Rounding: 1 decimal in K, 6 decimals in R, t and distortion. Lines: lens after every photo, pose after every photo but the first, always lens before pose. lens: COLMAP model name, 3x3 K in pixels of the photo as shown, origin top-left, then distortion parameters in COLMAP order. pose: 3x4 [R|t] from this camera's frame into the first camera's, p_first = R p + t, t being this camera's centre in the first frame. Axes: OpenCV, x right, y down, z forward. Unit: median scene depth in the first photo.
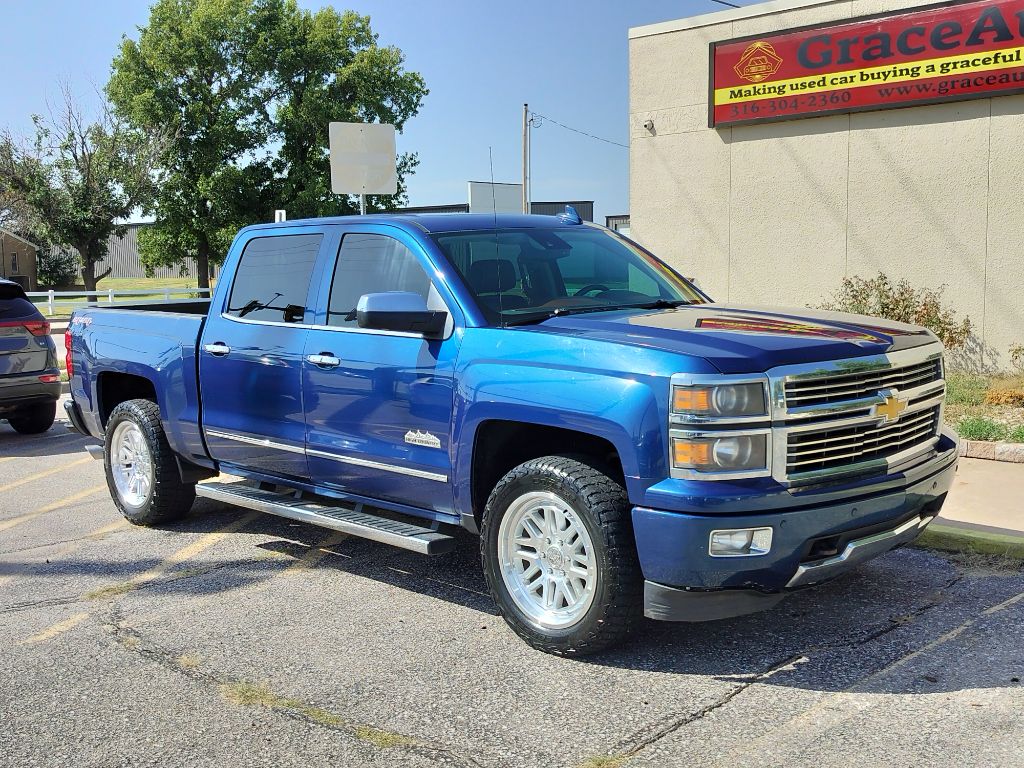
lens RADIAL K [[1134.7, 0, 513.7], [0, 1134.7, 386.2], [0, 0, 1]] dist [0.099257, -0.203814]
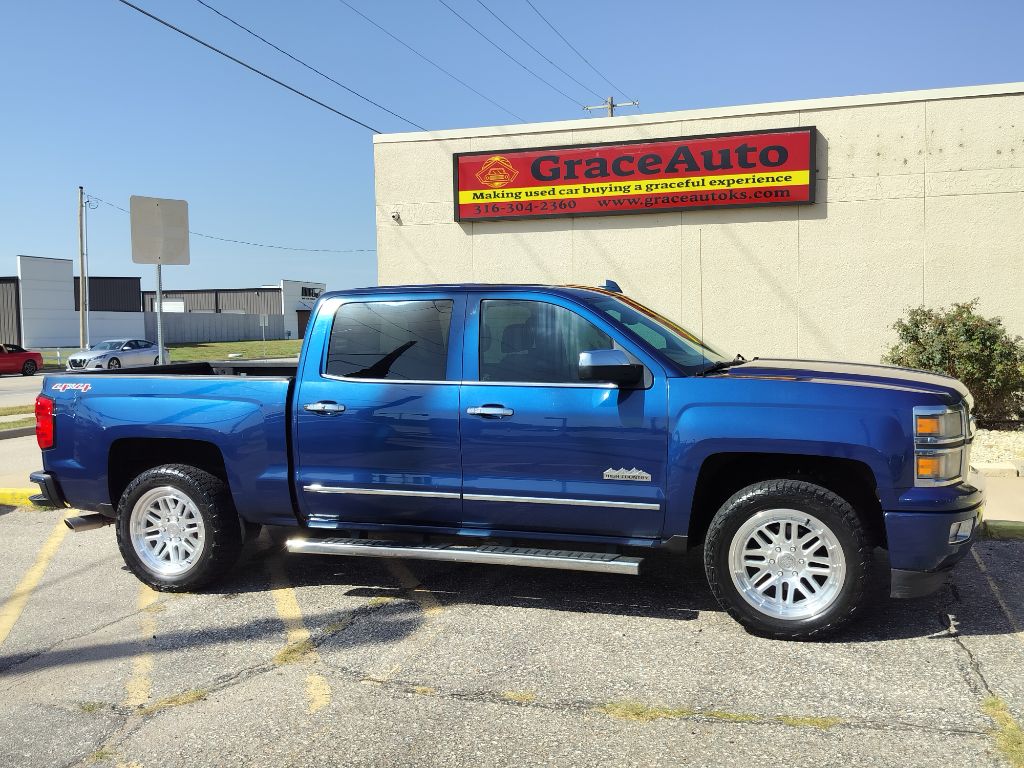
lens RADIAL K [[954.4, 0, 511.1], [0, 954.4, 382.5], [0, 0, 1]] dist [0.114470, -0.220996]
pose [[0.891826, -0.022899, 0.451799, -0.274645], [0.049070, 0.997722, -0.046292, -0.003524], [-0.449710, 0.063454, 0.890918, 0.075649]]
